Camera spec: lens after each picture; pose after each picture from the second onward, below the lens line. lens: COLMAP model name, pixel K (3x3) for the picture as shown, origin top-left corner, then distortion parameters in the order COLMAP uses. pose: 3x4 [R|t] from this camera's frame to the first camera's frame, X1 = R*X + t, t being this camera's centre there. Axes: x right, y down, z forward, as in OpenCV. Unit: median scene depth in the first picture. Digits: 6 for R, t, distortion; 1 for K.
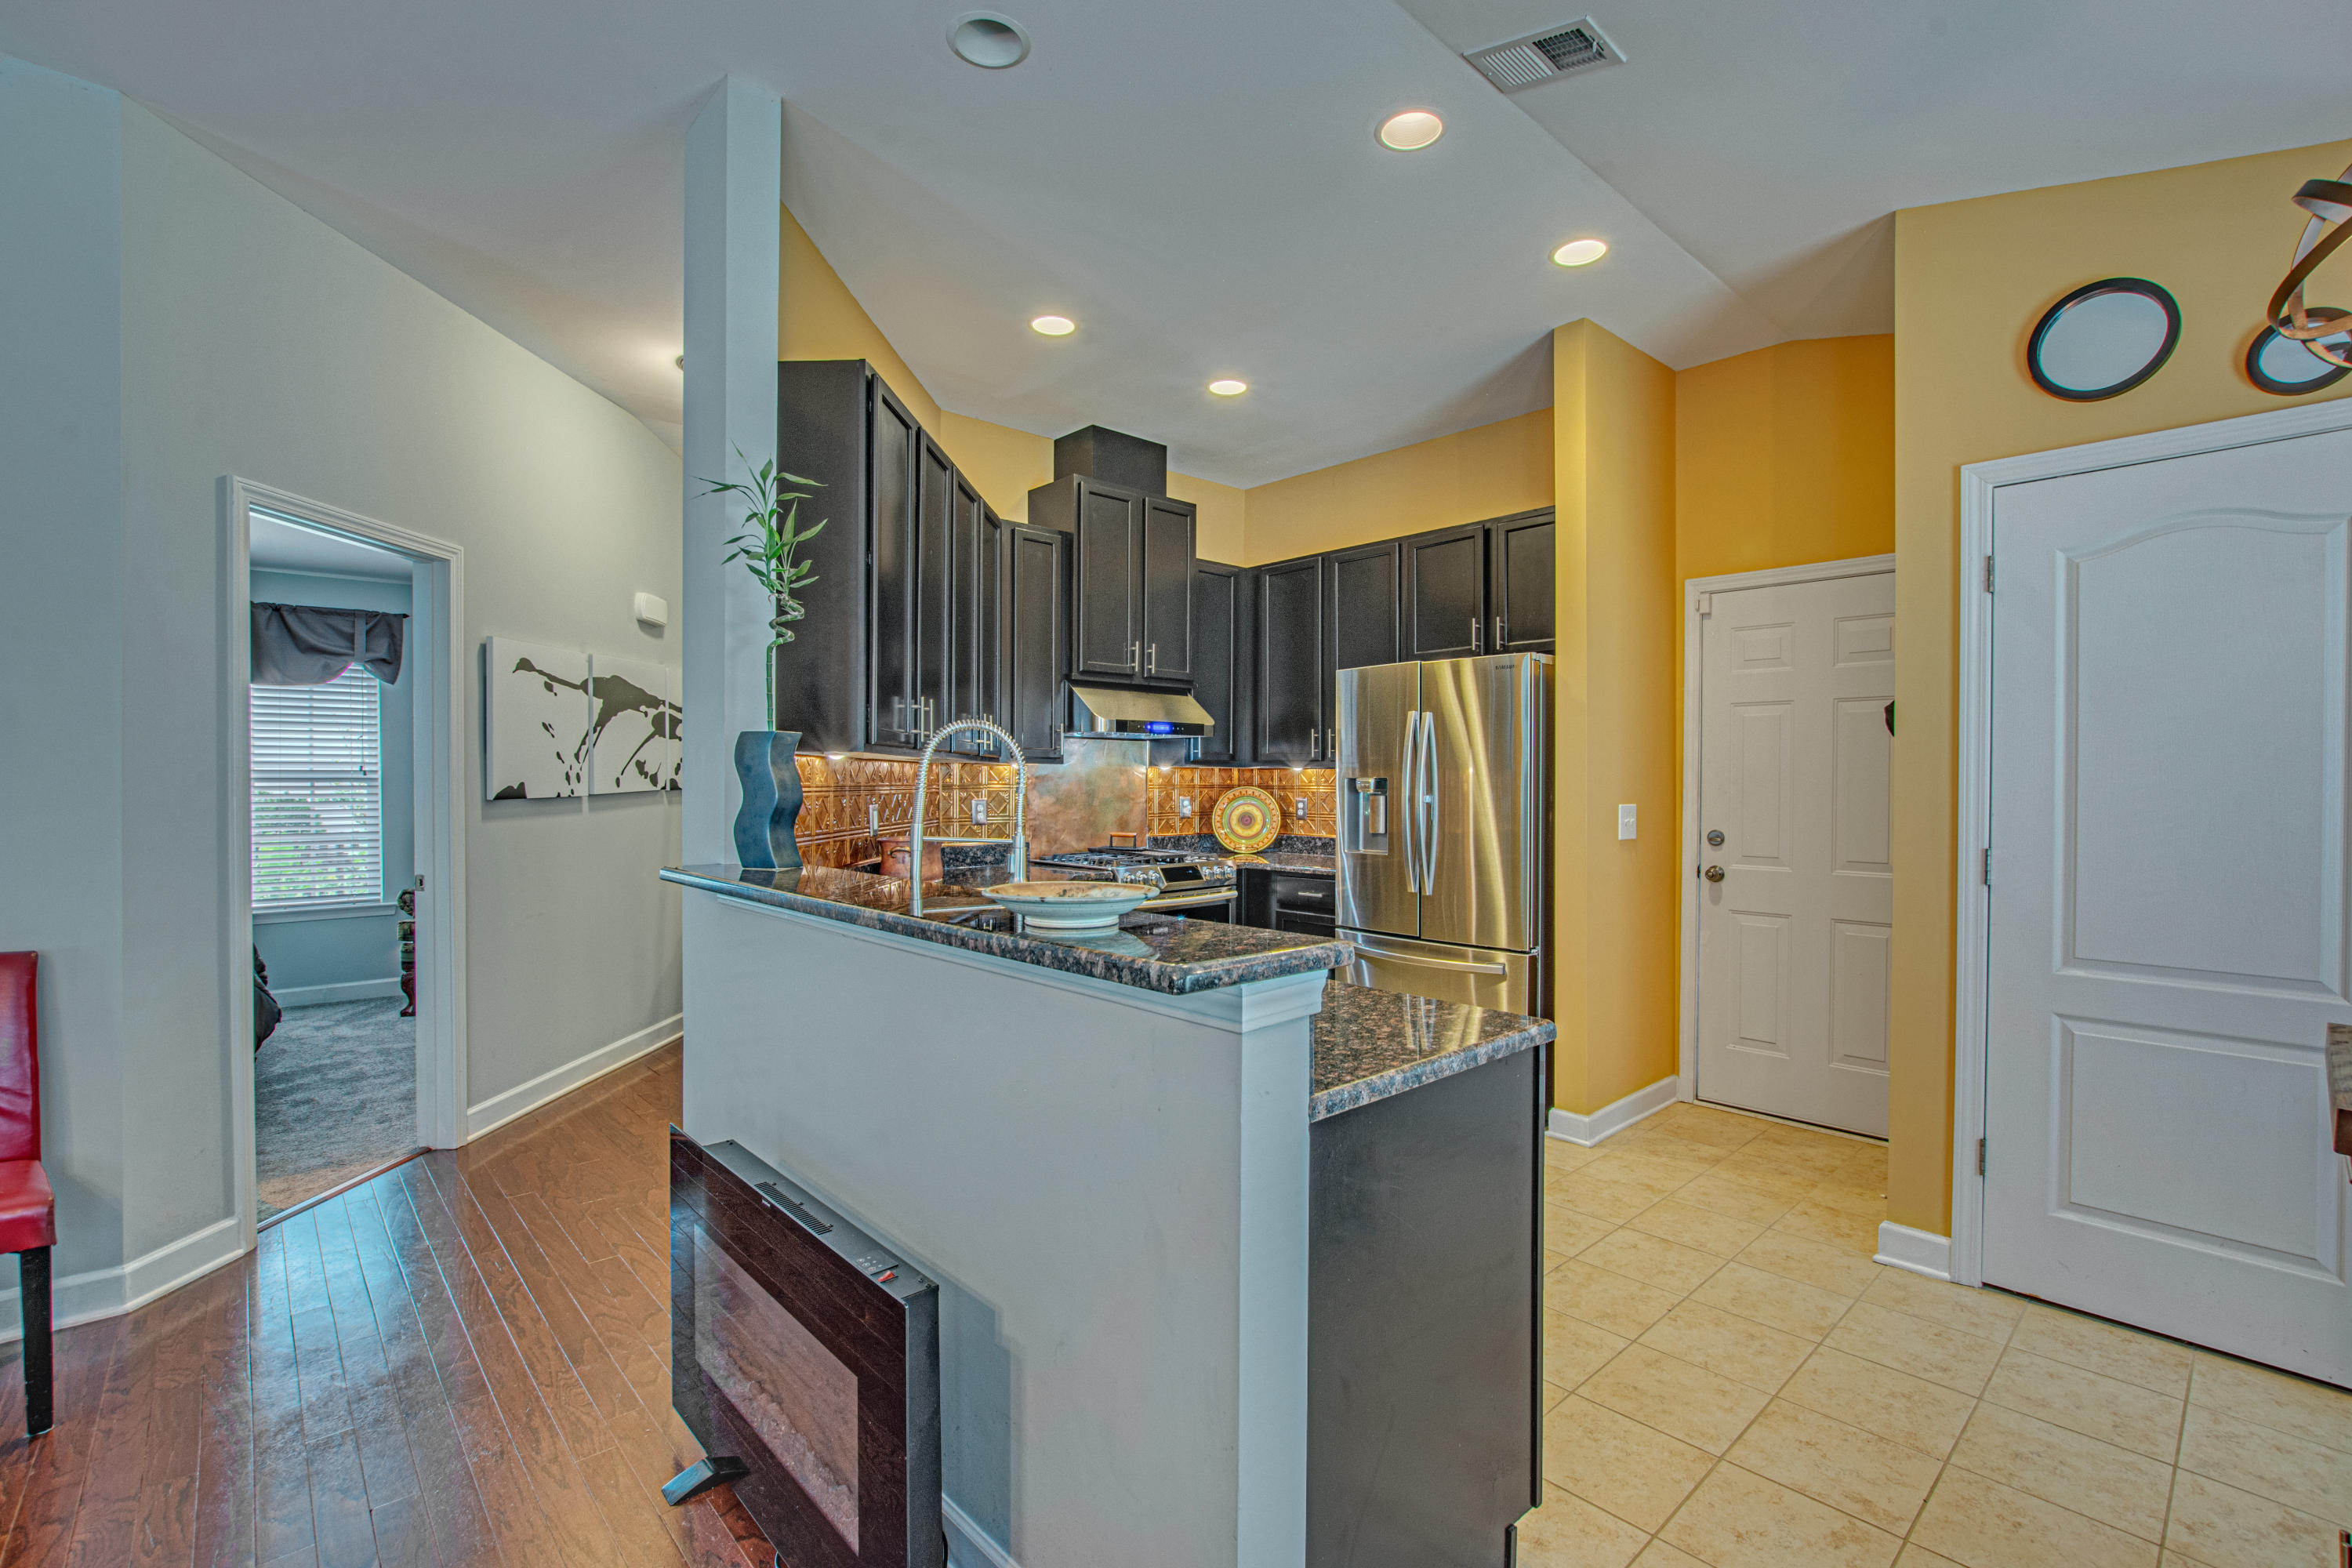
lens RADIAL K [[1030.4, 0, 1171.2], [0, 1030.4, 784.6], [0, 0, 1]] dist [-0.019304, 0.002532]
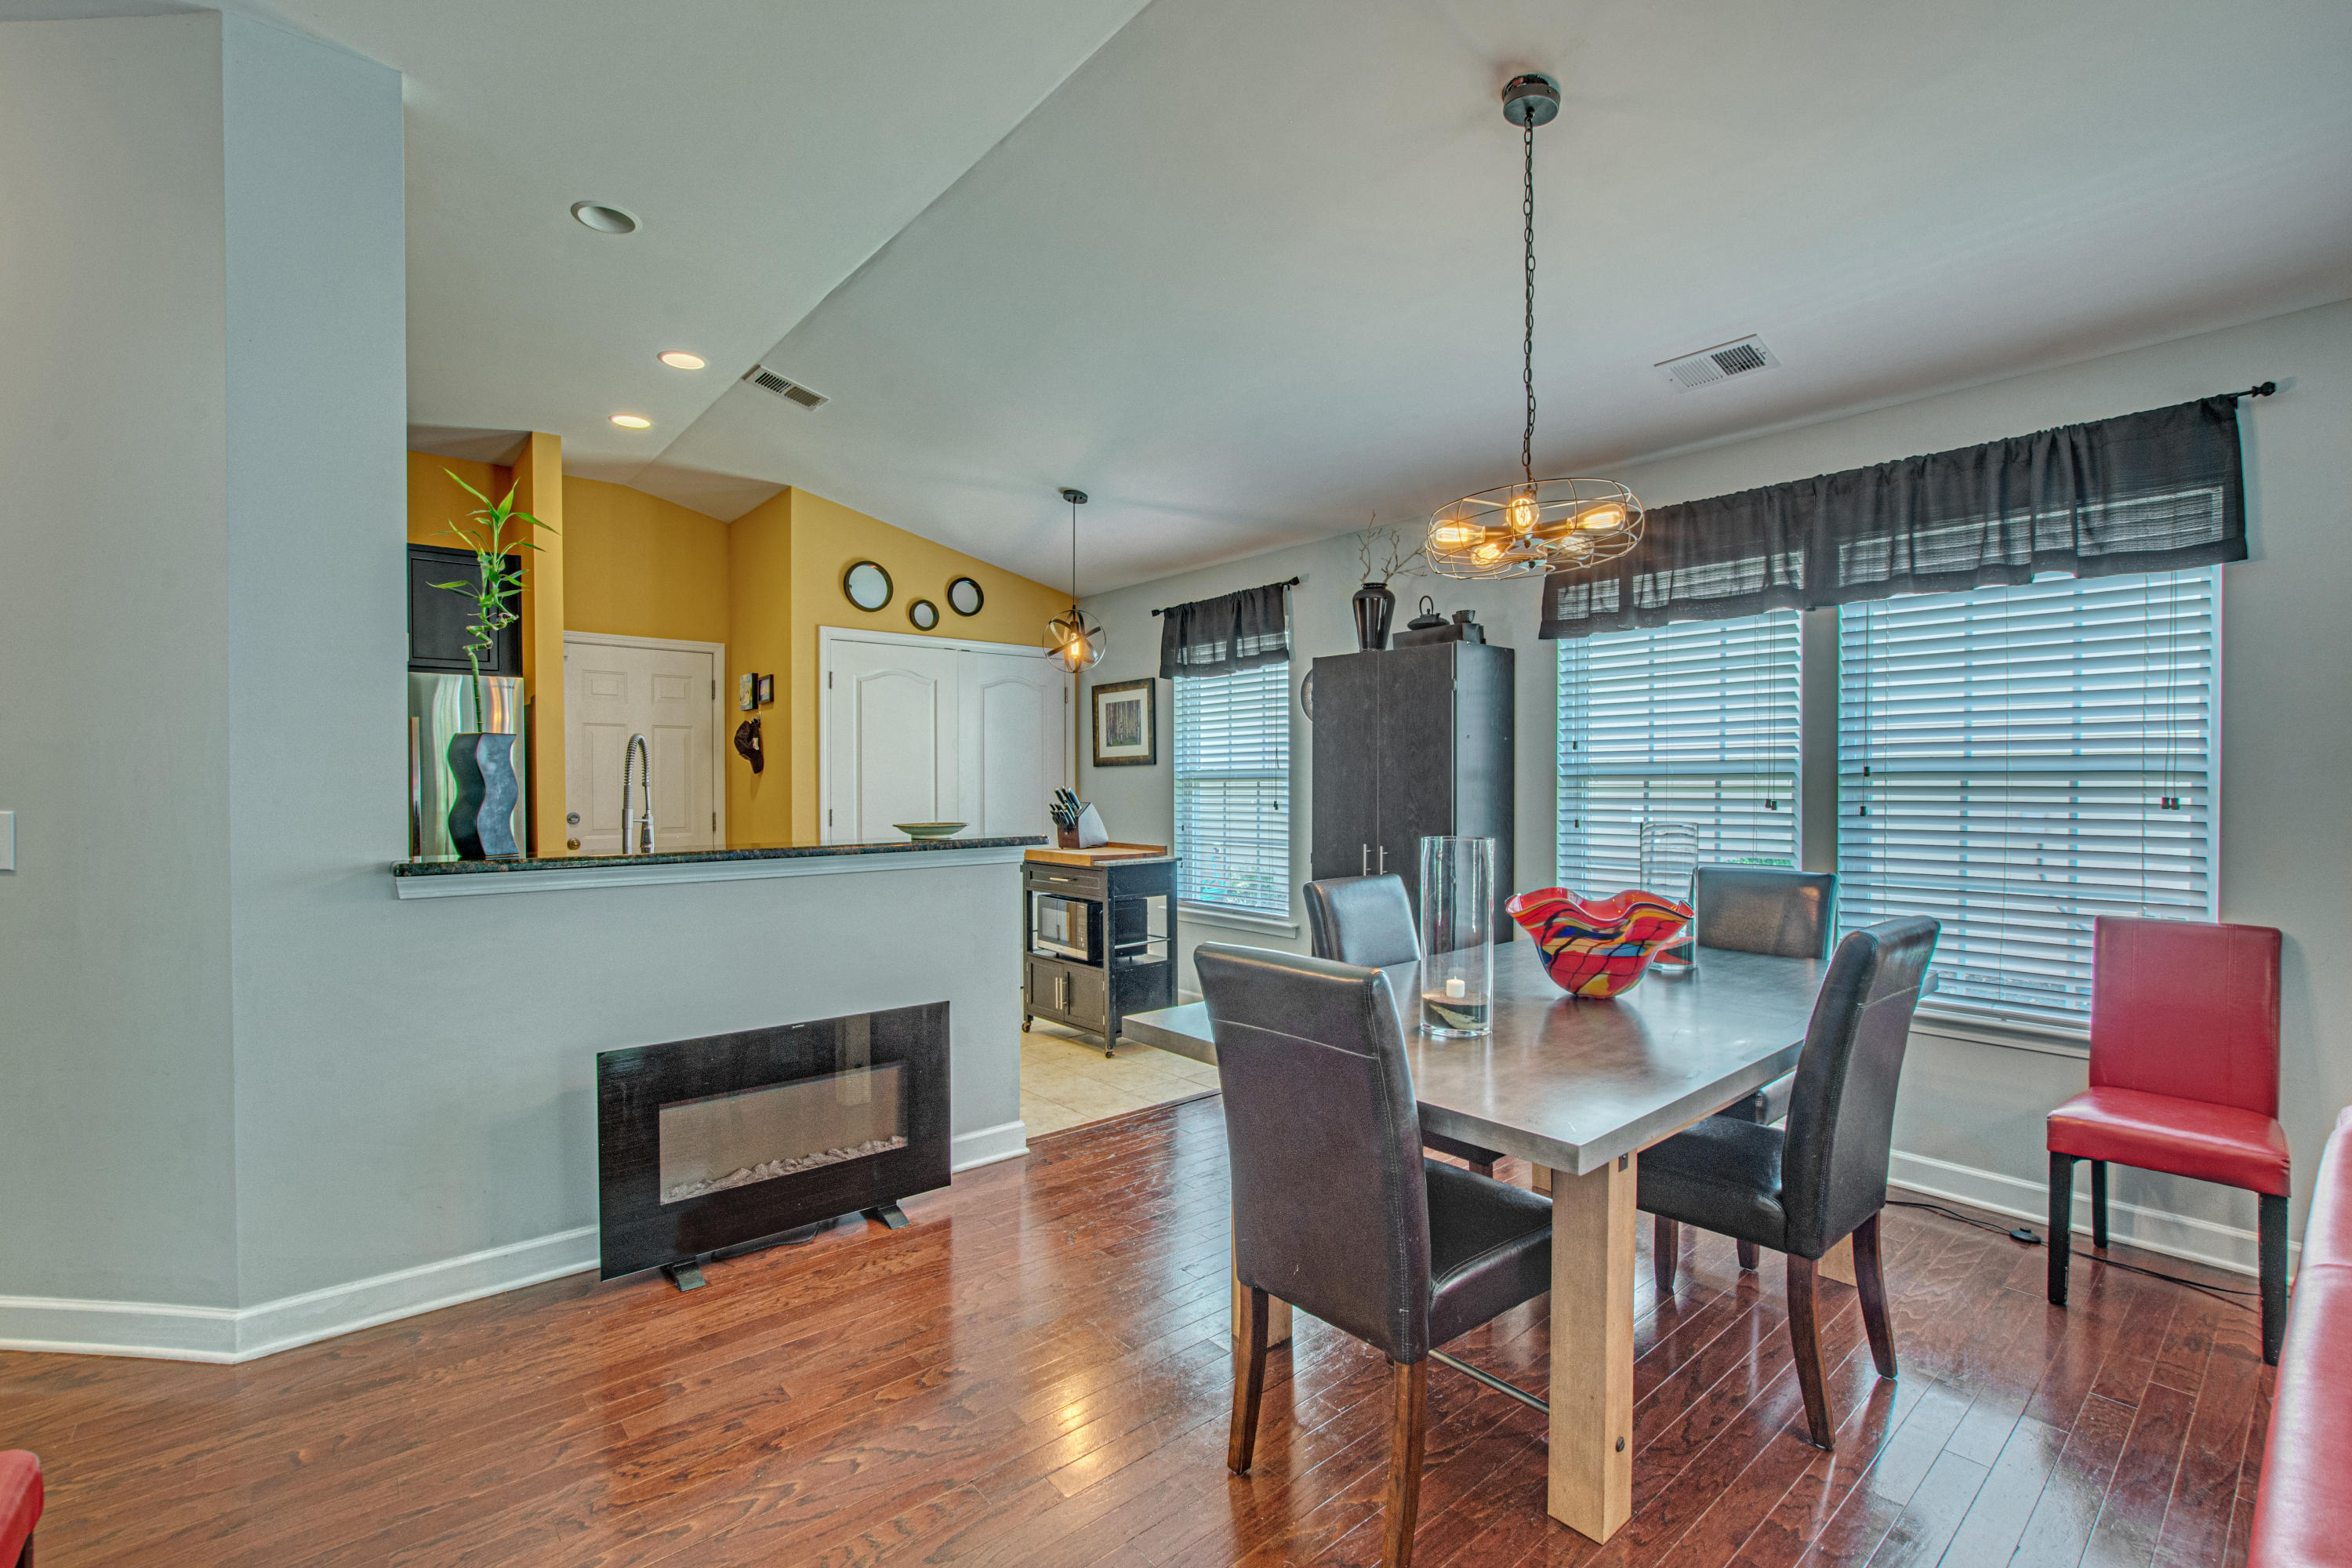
lens RADIAL K [[1030.4, 0, 1174.2], [0, 1030.4, 783.6], [0, 0, 1]] dist [-0.019304, 0.002532]
pose [[0.038454, -0.012986, 0.999176, -0.737205], [0.004158, 0.999909, 0.012836, -0.008411], [-0.999252, 0.003661, 0.038504, 0.110967]]
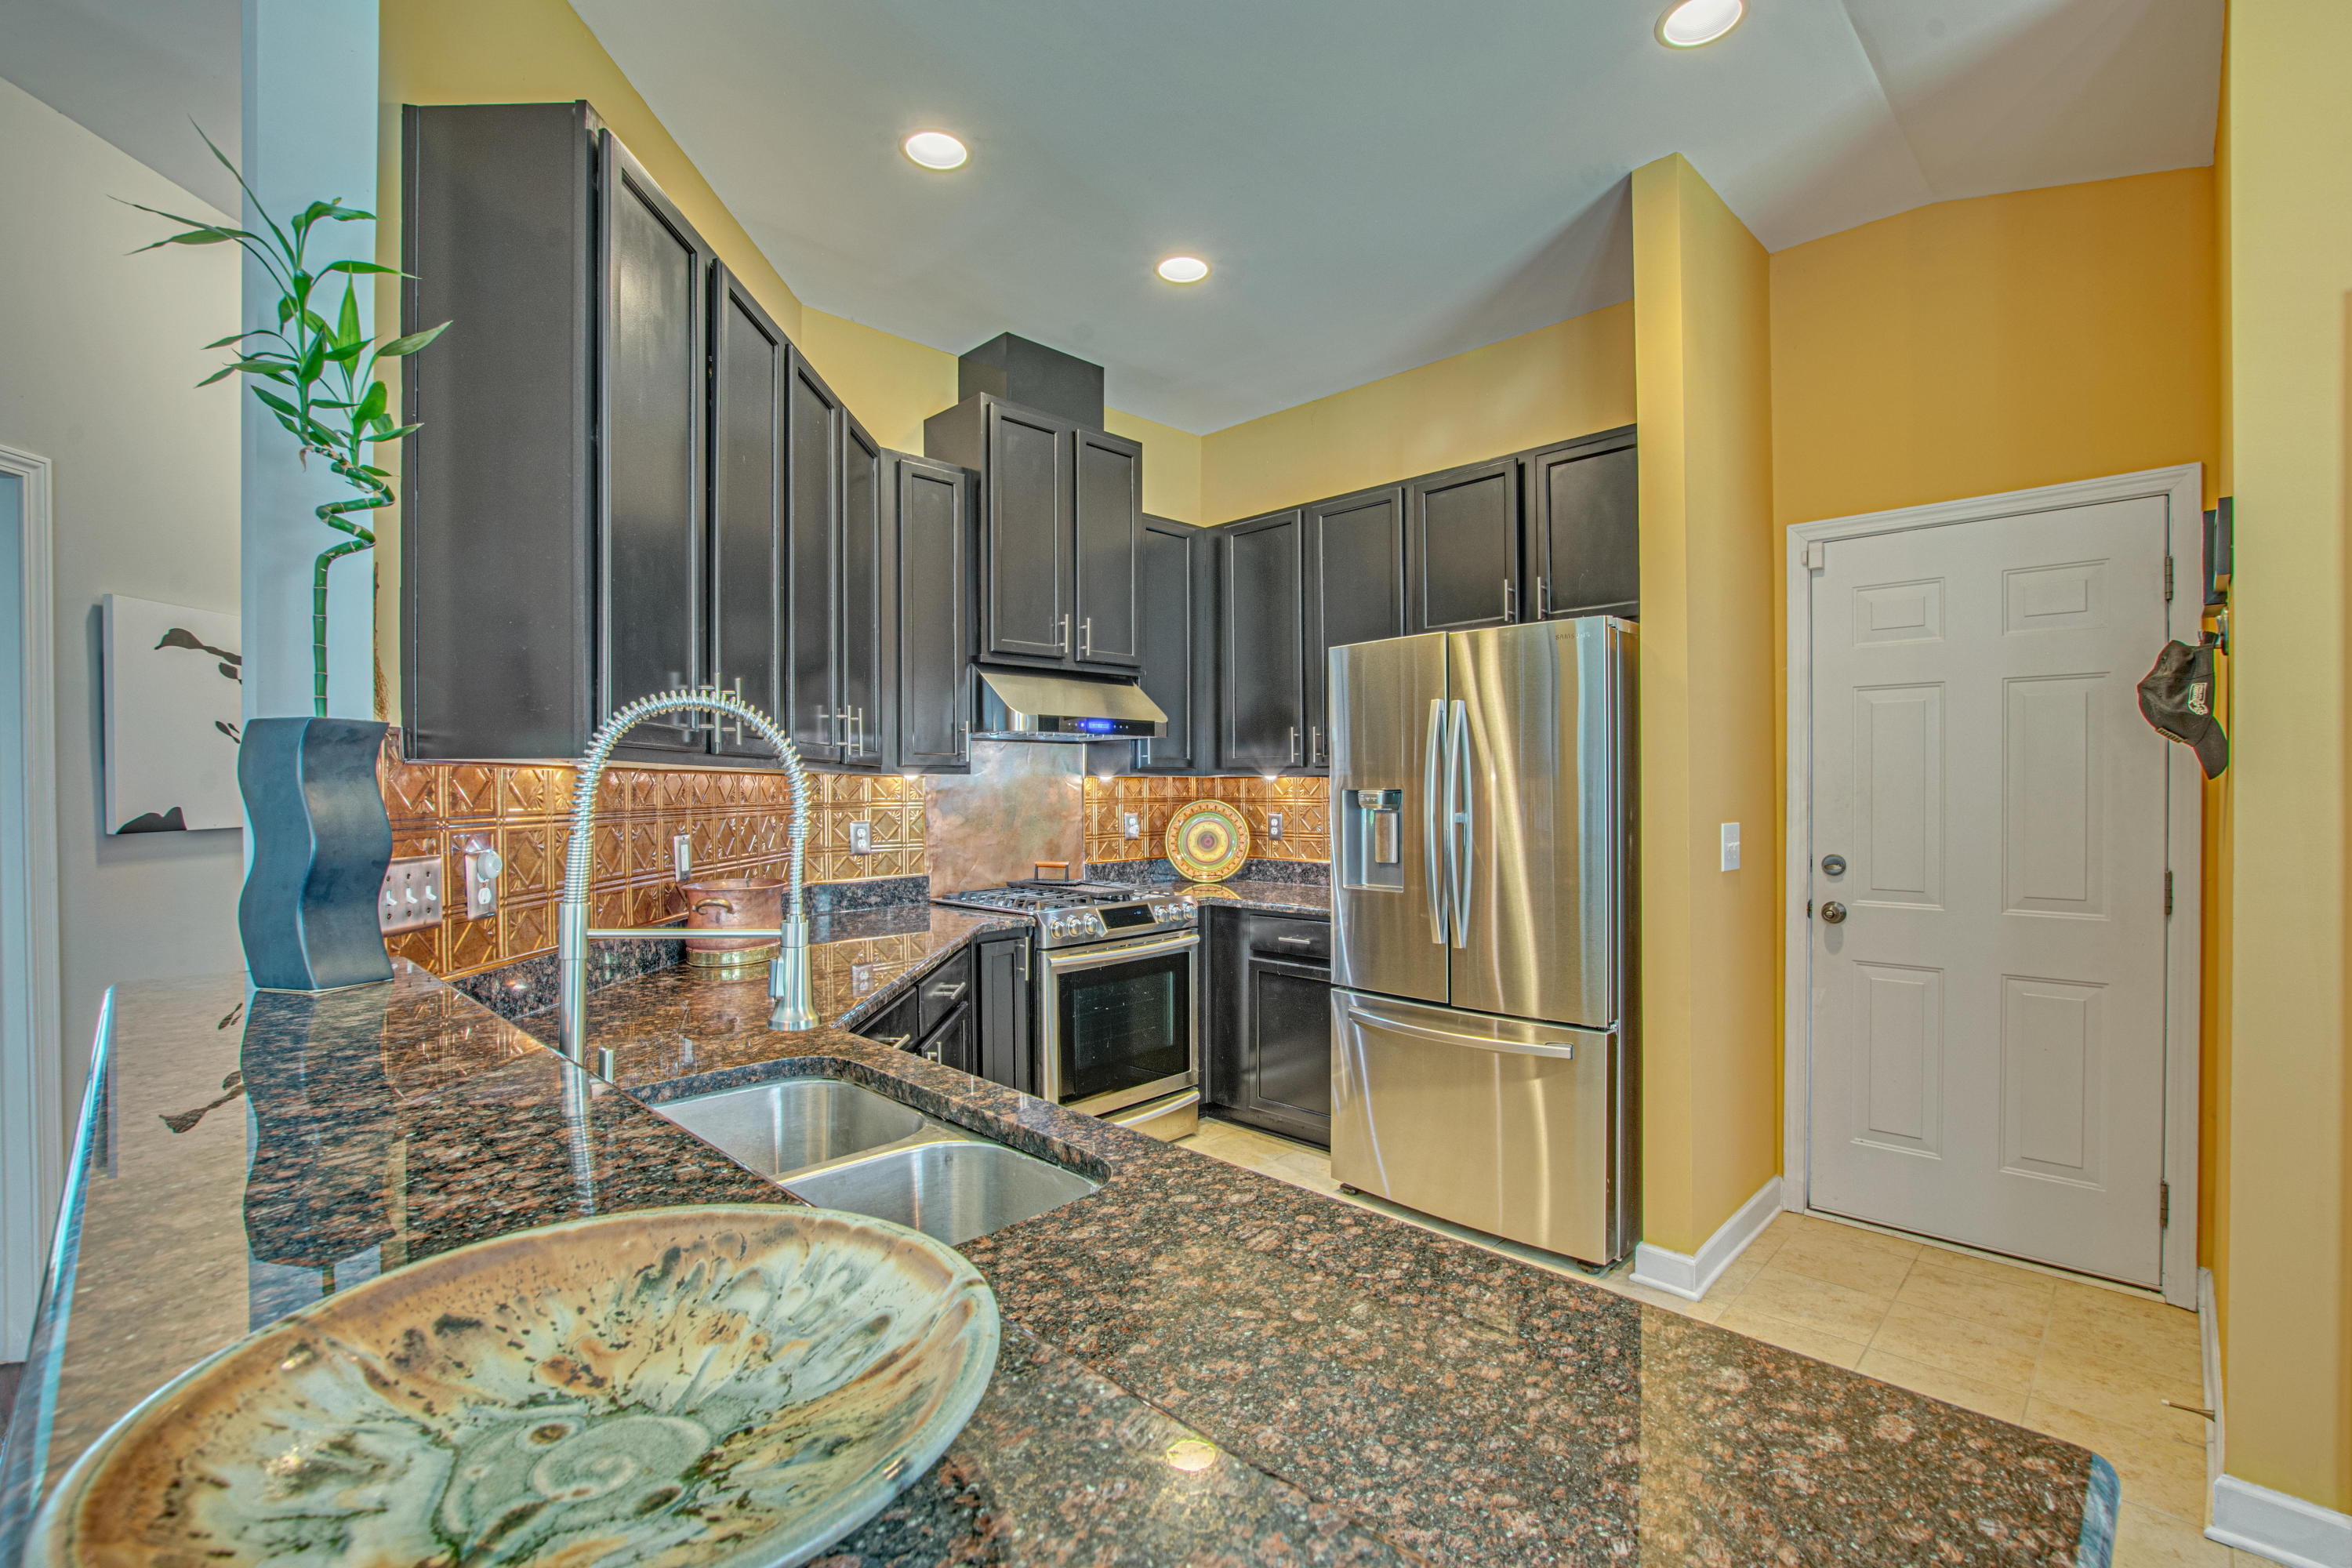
lens RADIAL K [[1030.4, 0, 1168.8], [0, 1030.4, 787.3], [0, 0, 1]] dist [-0.019304, 0.002532]
pose [[0.998795, -0.008929, 0.048268, 0.004799], [0.009154, 0.999948, -0.004432, -0.005513], [-0.048226, 0.004869, 0.998825, 0.234129]]
